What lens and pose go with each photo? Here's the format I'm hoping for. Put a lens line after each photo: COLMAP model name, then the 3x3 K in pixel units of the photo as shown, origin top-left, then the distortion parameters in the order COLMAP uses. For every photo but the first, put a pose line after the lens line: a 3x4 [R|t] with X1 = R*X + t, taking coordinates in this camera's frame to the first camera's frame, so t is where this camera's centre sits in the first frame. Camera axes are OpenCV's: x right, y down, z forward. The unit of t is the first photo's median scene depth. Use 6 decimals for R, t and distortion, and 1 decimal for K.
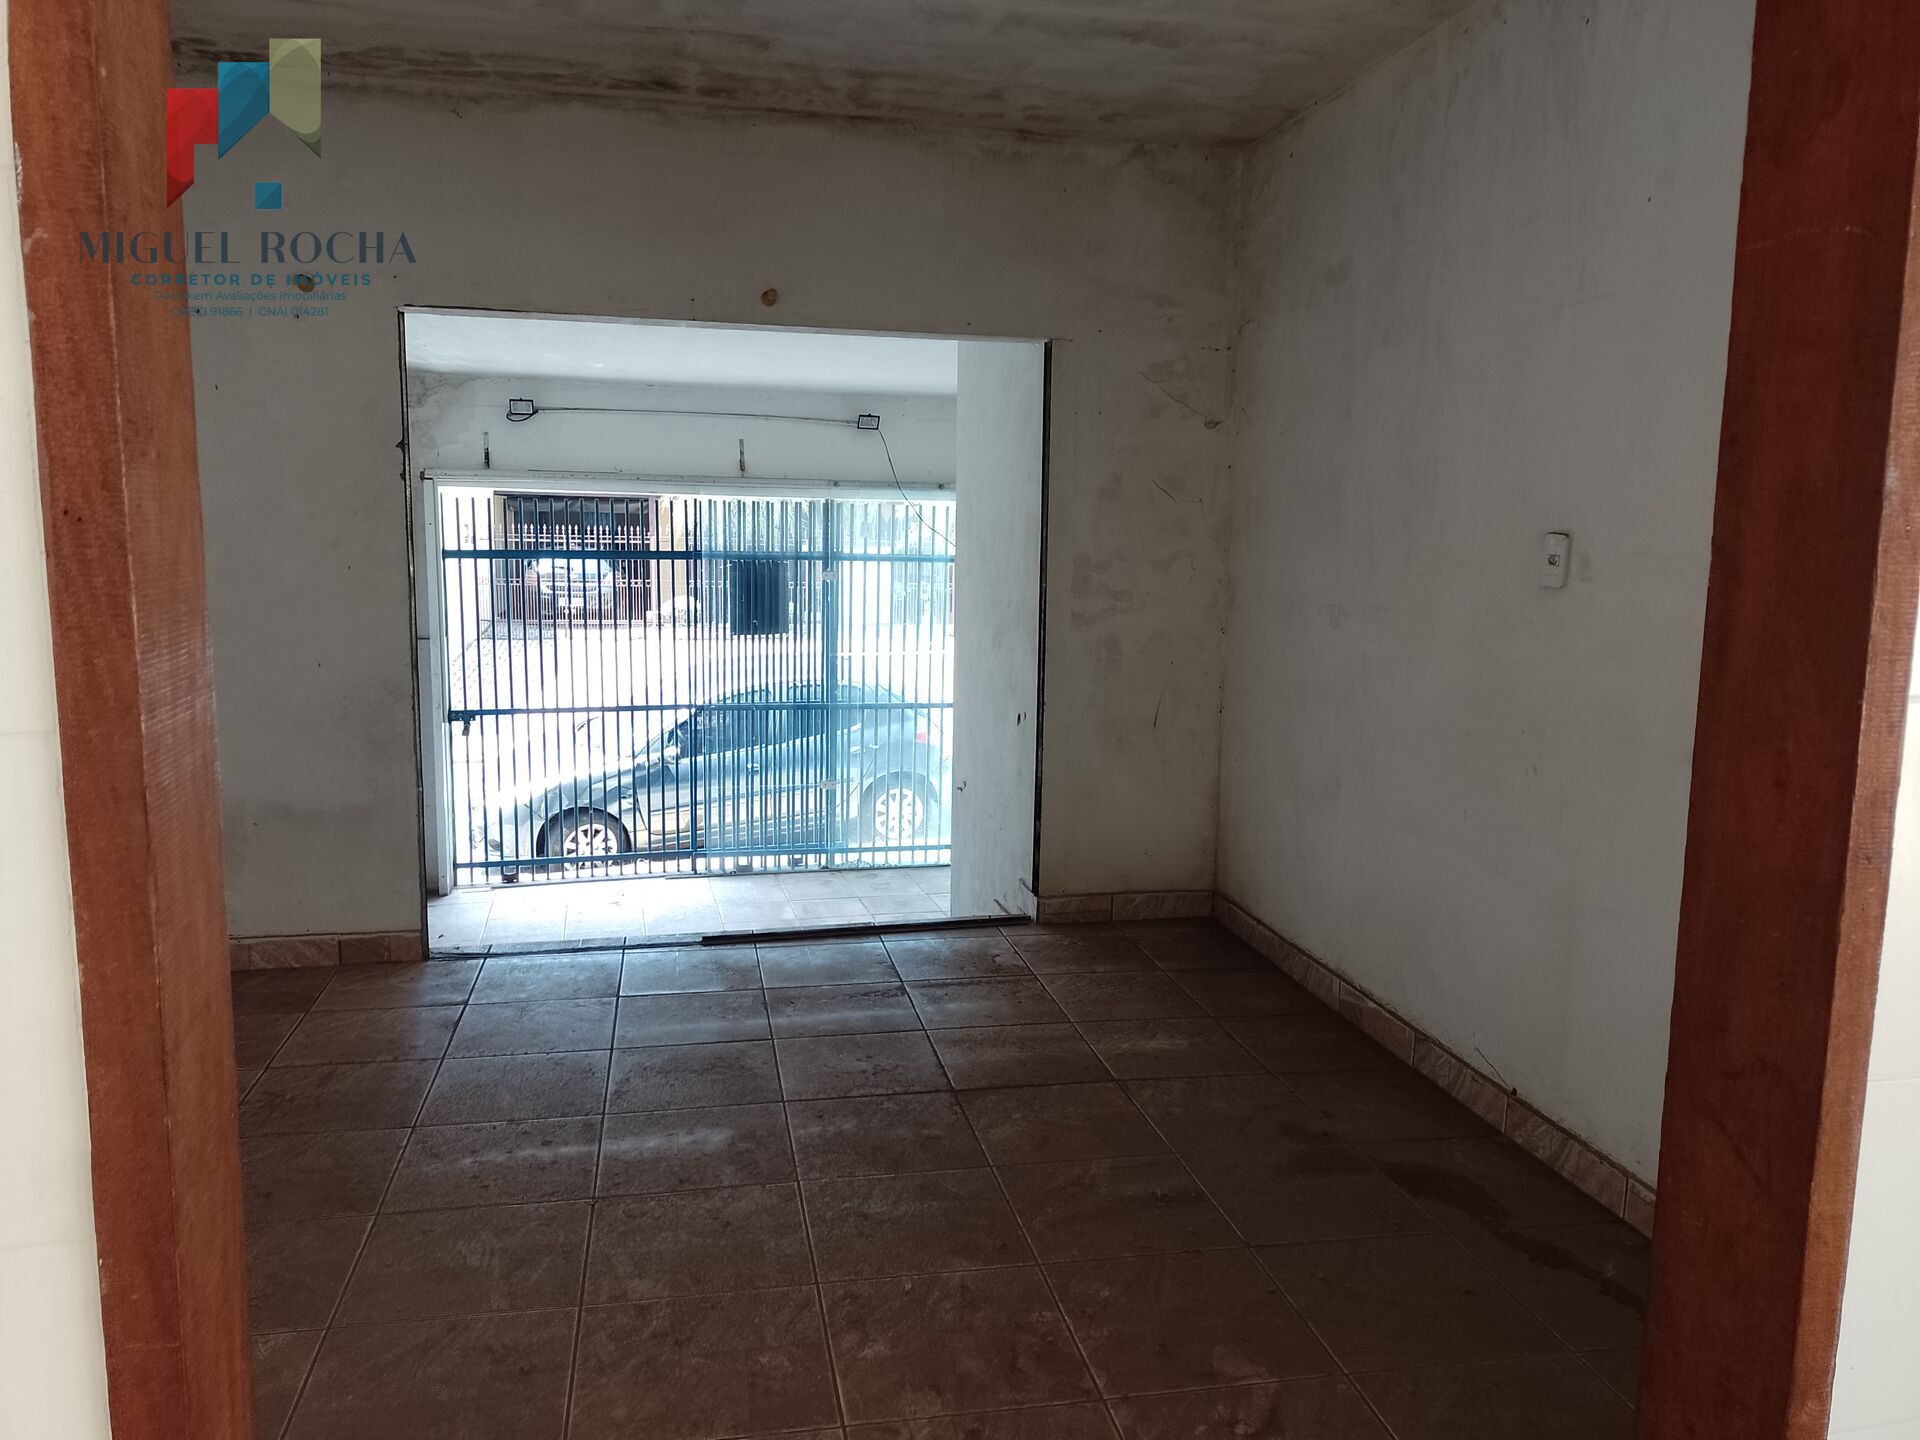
lens RADIAL K [[1396.8, 0, 963.0], [0, 1396.8, 722.5], [0, 0, 1]] dist [-0.005183, -0.024541]
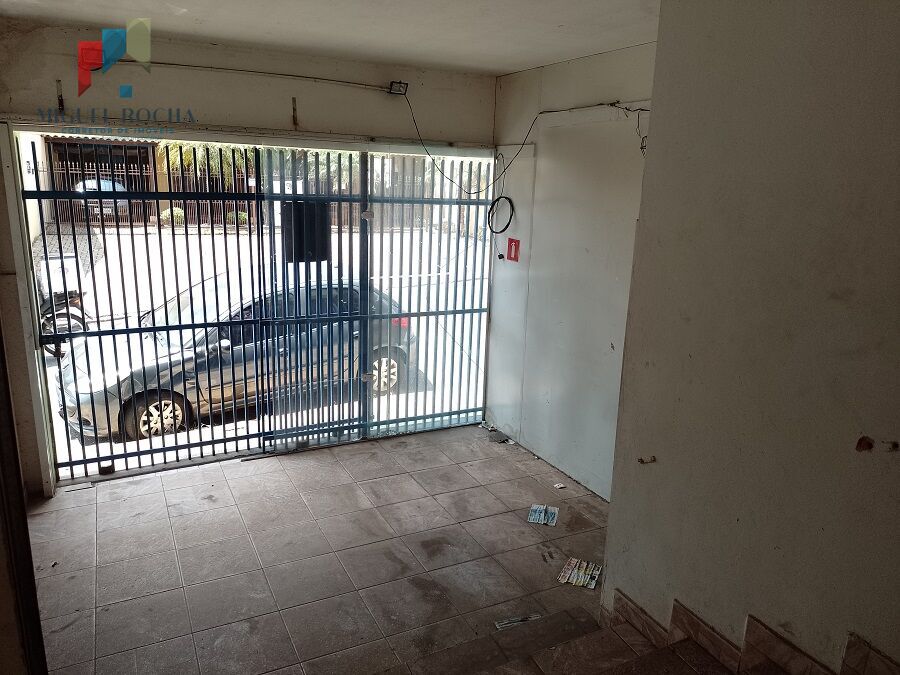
lens RADIAL K [[654.7, 0, 448.9], [0, 654.7, 339.6], [0, 0, 1]] dist [-0.005183, -0.024541]
pose [[0.973231, -0.034577, 0.227214, -0.160009], [0.006172, 0.992193, 0.124557, -0.066010], [-0.229747, -0.119821, 0.965846, 0.400823]]
